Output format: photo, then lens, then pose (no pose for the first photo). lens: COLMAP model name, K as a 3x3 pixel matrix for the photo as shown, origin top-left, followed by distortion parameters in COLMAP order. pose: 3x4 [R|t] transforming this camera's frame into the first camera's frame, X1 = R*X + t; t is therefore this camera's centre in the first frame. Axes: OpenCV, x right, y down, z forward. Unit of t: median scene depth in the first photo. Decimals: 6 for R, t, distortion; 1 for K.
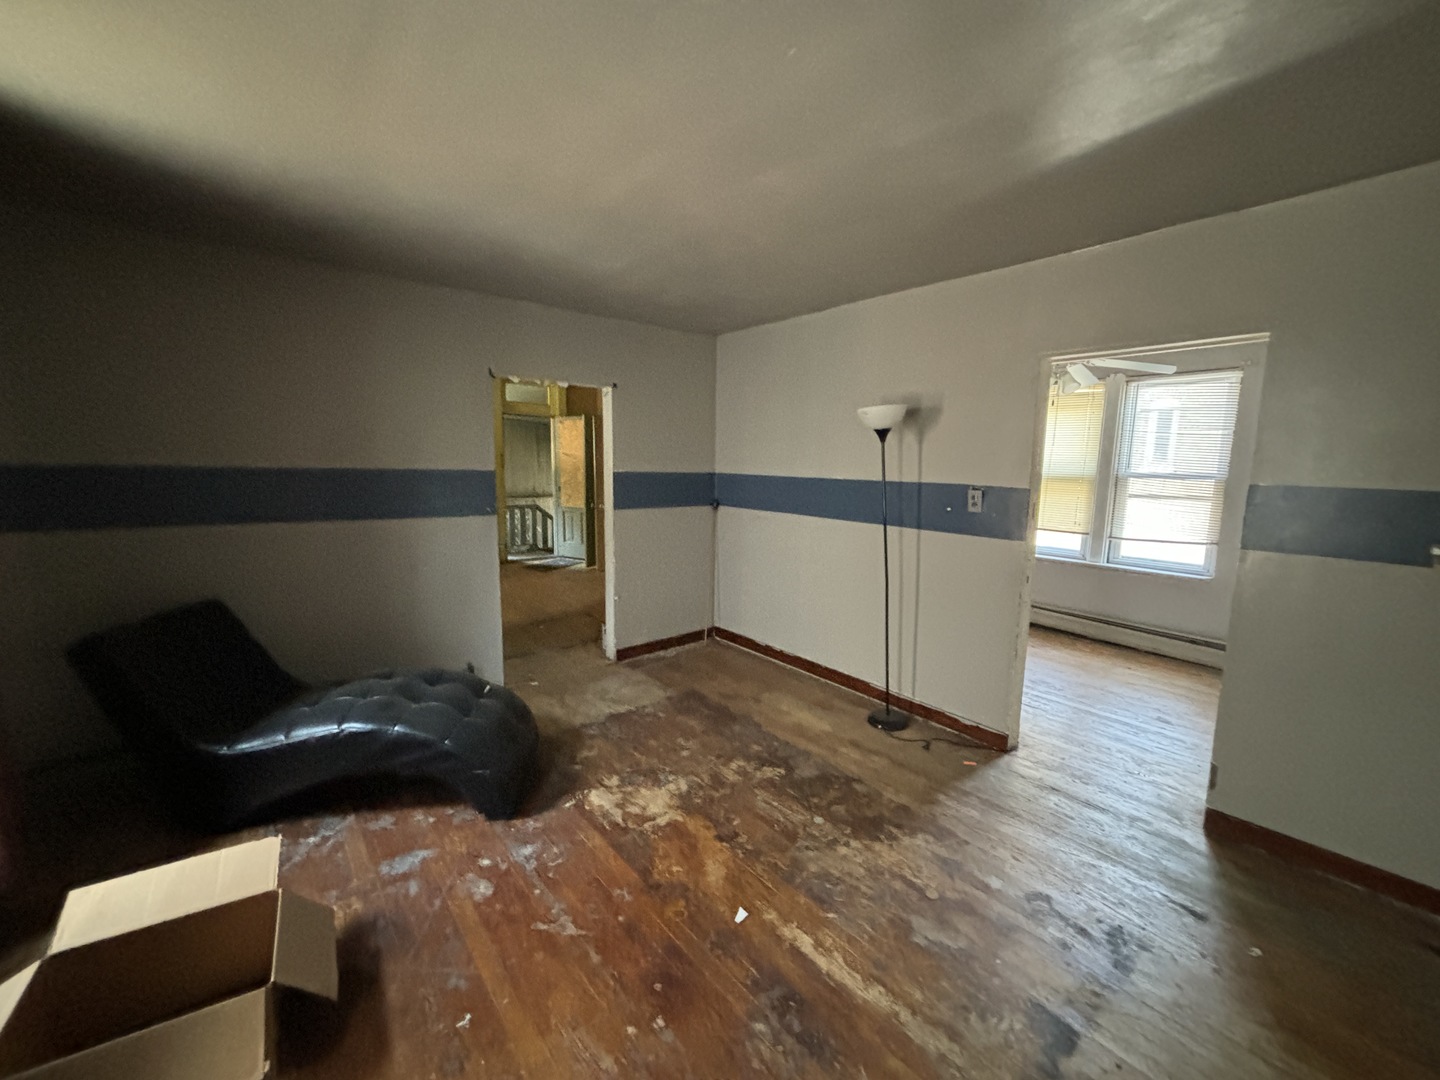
lens RADIAL K [[583.2, 0, 714.3], [0, 583.2, 538.0], [0, 0, 1]] dist [0.002759, 0.000406]
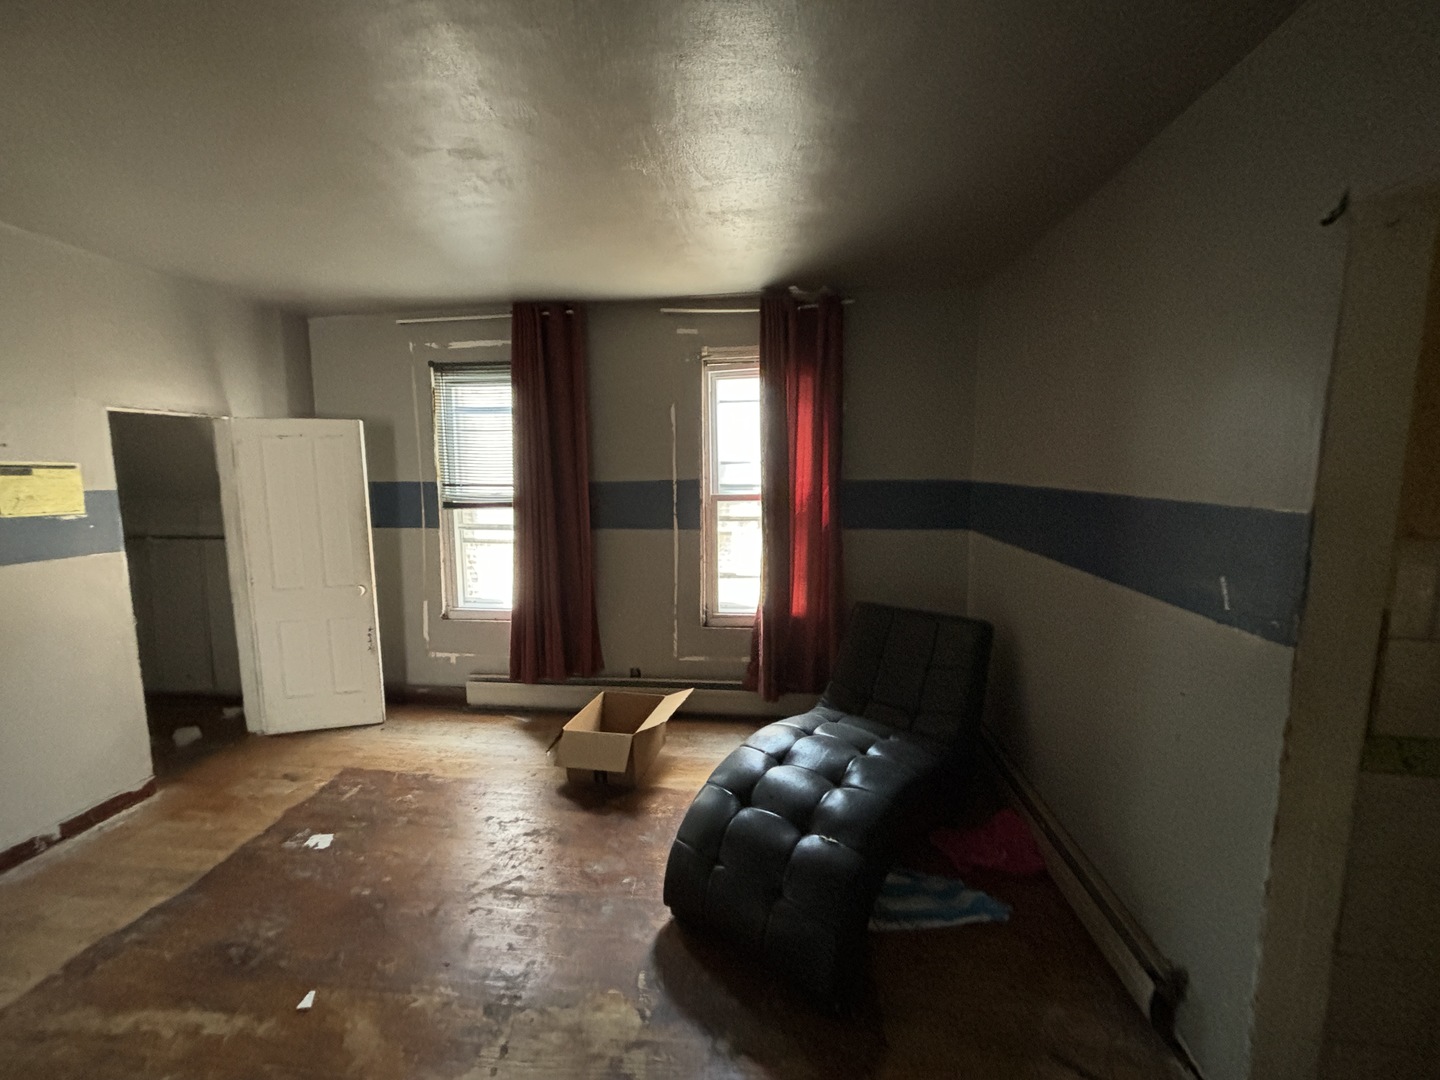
lens RADIAL K [[583.2, 0, 715.0], [0, 583.2, 540.9], [0, 0, 1]] dist [0.002759, 0.000406]
pose [[-0.716075, 0.076543, -0.693814, 0.118285], [-0.099706, 0.972561, 0.210199, -0.184239], [0.690866, 0.219696, -0.688795, 1.348824]]
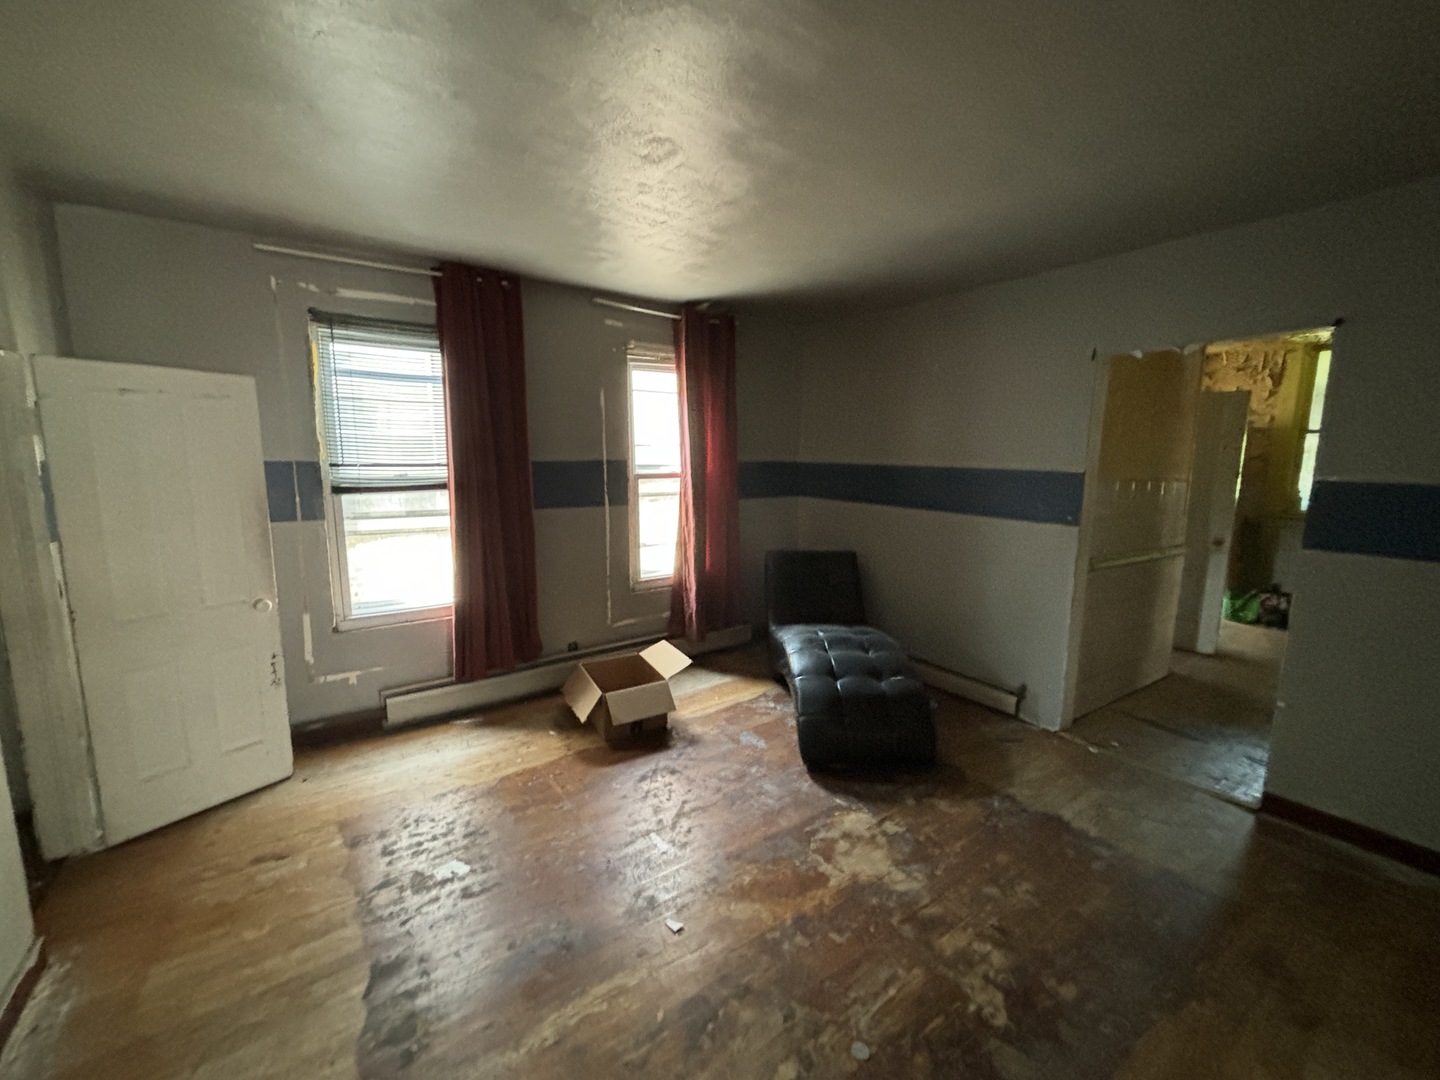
lens RADIAL K [[583.2, 0, 719.2], [0, 583.2, 539.6], [0, 0, 1]] dist [0.002759, 0.000406]
pose [[-0.072833, 0.130965, -0.988708, 0.656175], [-0.145983, 0.979264, 0.140468, -0.085514], [0.986602, 0.154565, -0.052204, 0.743423]]
